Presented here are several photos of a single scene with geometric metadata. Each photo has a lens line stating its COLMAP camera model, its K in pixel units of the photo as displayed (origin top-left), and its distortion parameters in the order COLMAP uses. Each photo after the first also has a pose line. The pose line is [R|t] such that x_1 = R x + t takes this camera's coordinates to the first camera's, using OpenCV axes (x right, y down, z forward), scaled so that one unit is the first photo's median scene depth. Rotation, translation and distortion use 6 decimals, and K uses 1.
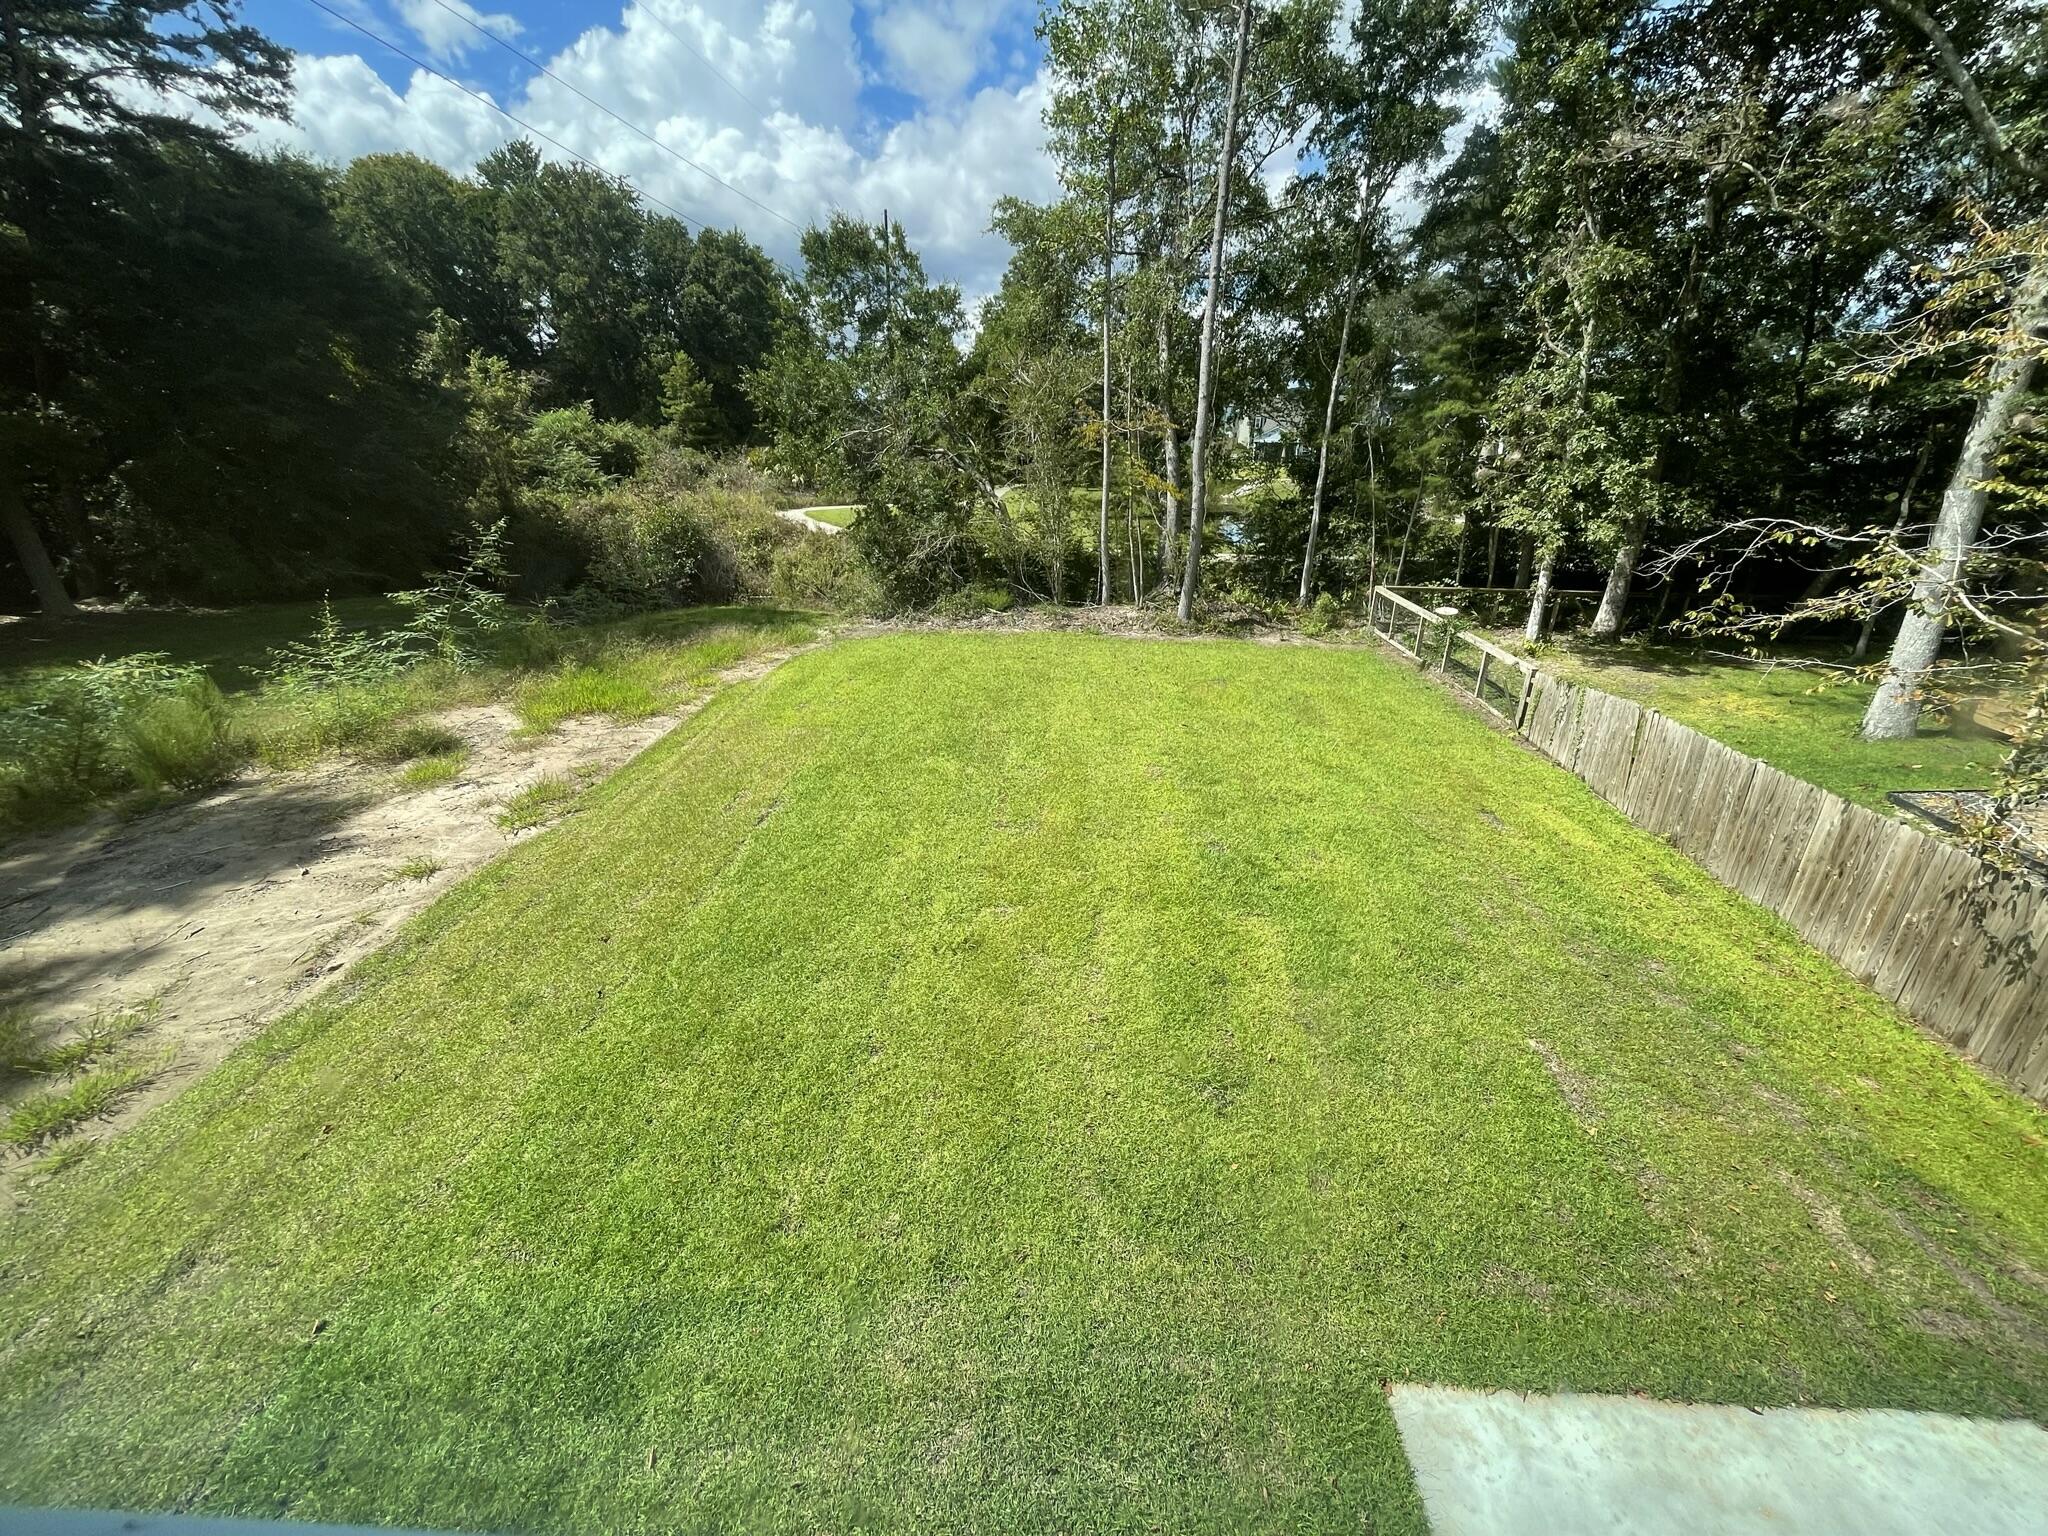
lens RADIAL K [[821.6, 0, 1032.2], [0, 821.6, 766.0], [0, 0, 1]] dist [0.000204, -0.000026]
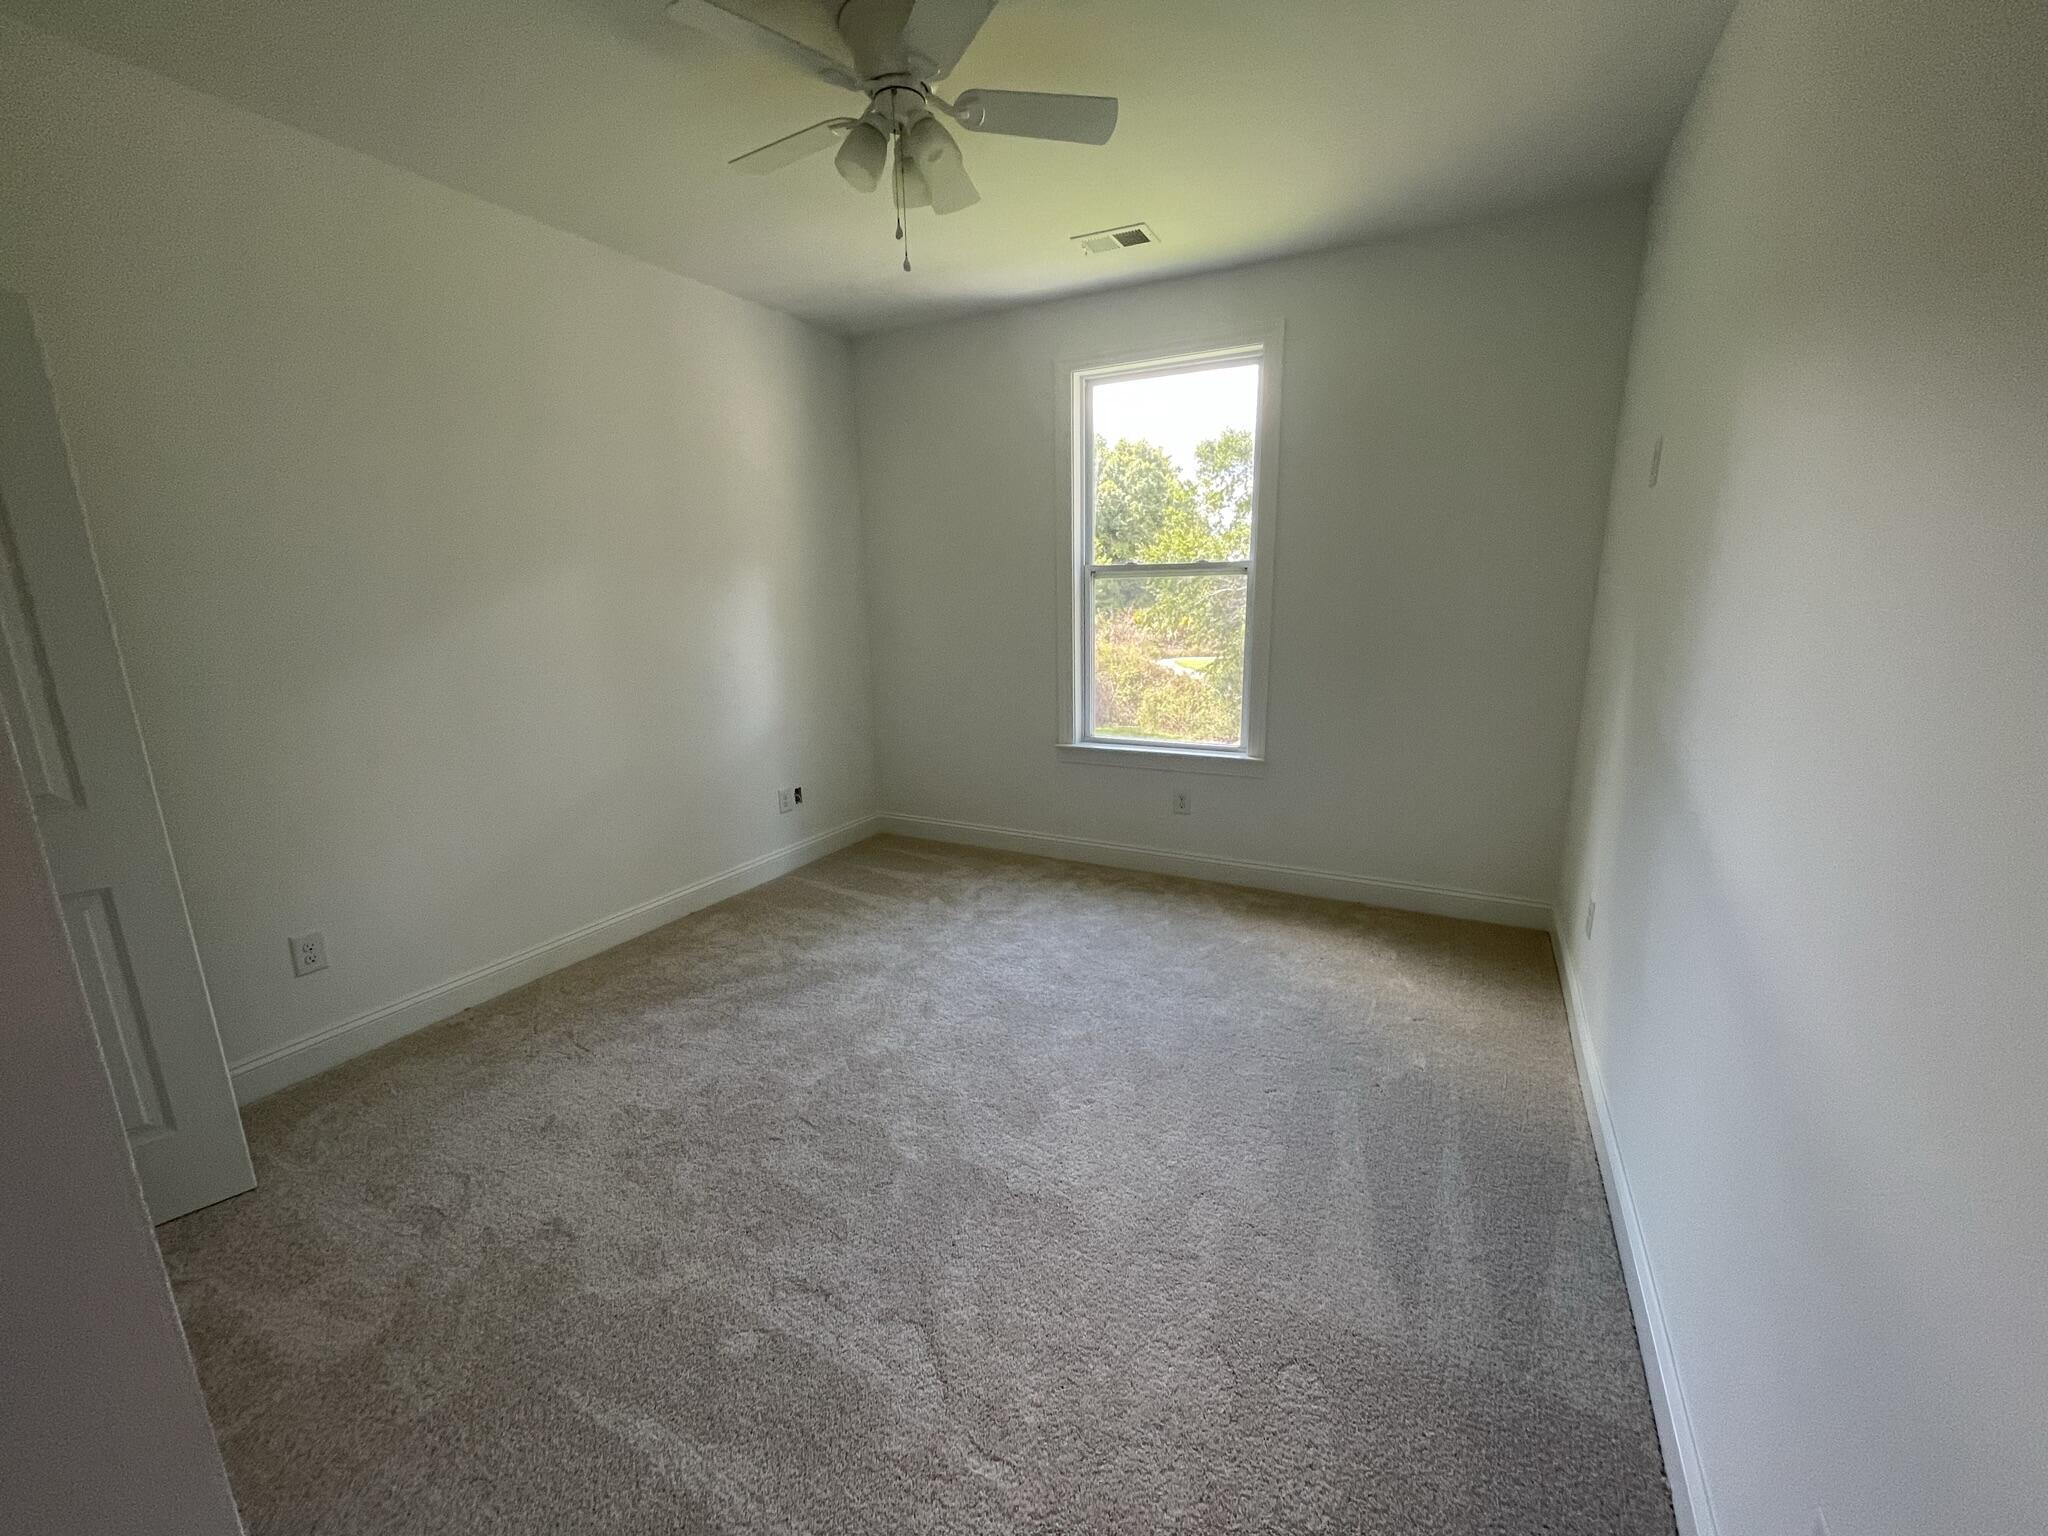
lens RADIAL K [[821.6, 0, 1023.2], [0, 821.6, 771.2], [0, 0, 1]] dist [0.000204, -0.000026]
pose [[0.904154, 0.069689, -0.421485, 0.033218], [-0.143010, 0.979056, -0.144902, 0.048473], [0.402560, 0.191290, 0.895184, -0.101673]]
